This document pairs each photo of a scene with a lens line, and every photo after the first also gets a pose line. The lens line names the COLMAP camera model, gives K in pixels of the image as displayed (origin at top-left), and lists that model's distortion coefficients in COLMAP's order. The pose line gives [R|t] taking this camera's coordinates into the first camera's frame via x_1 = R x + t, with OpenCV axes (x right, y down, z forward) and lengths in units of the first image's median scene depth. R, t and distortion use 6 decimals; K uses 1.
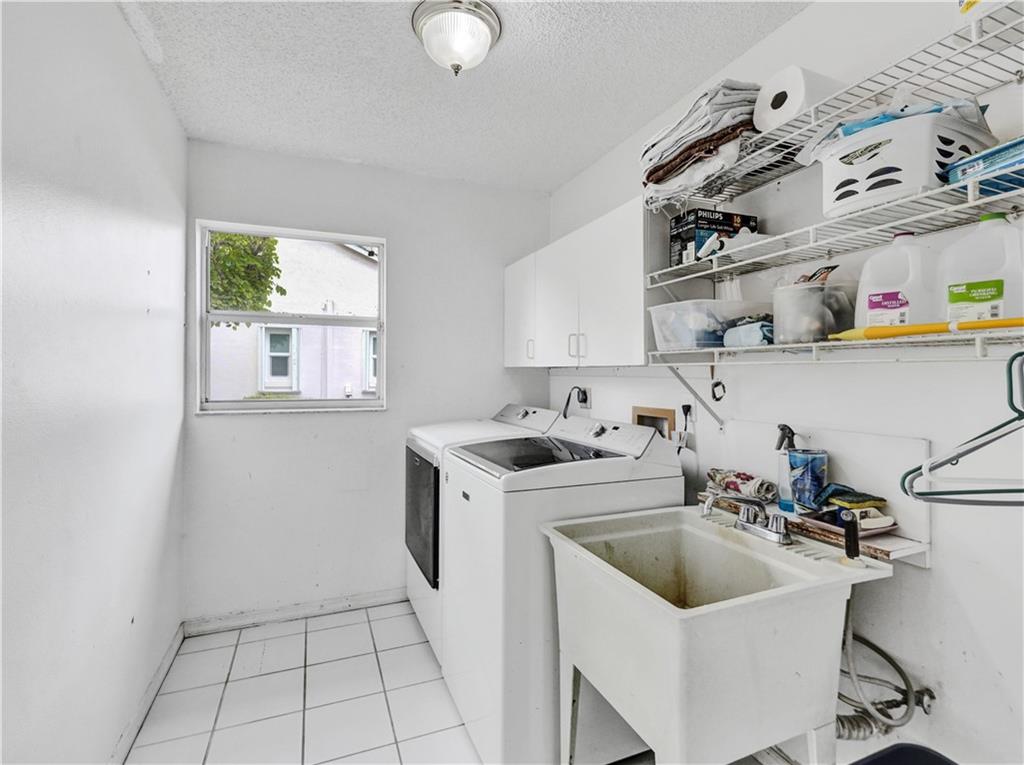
lens RADIAL K [[477.9, 0, 508.0], [0, 477.9, 375.2], [0, 0, 1]] dist [0.008134, -0.002623]
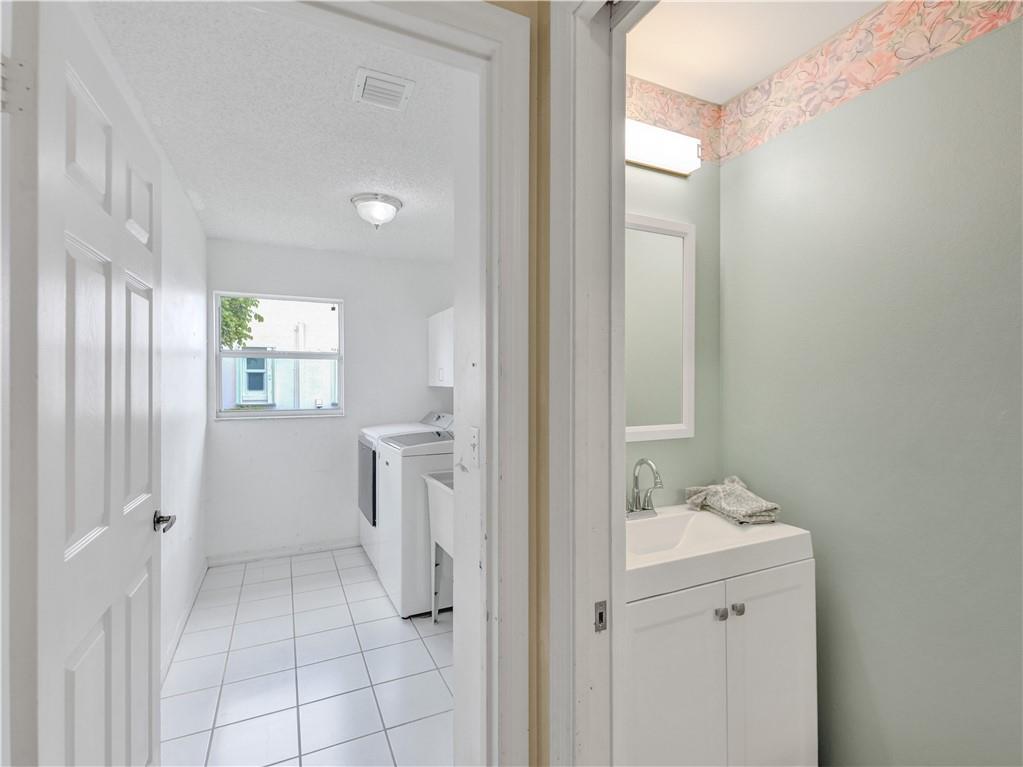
lens RADIAL K [[477.4, 0, 511.2], [0, 477.4, 389.2], [0, 0, 1]] dist [0.008134, -0.002623]
pose [[0.998161, -0.007170, 0.060194, 0.168720], [0.006680, 0.999943, 0.008331, -0.019307], [-0.060250, -0.007913, 0.998152, -0.495015]]
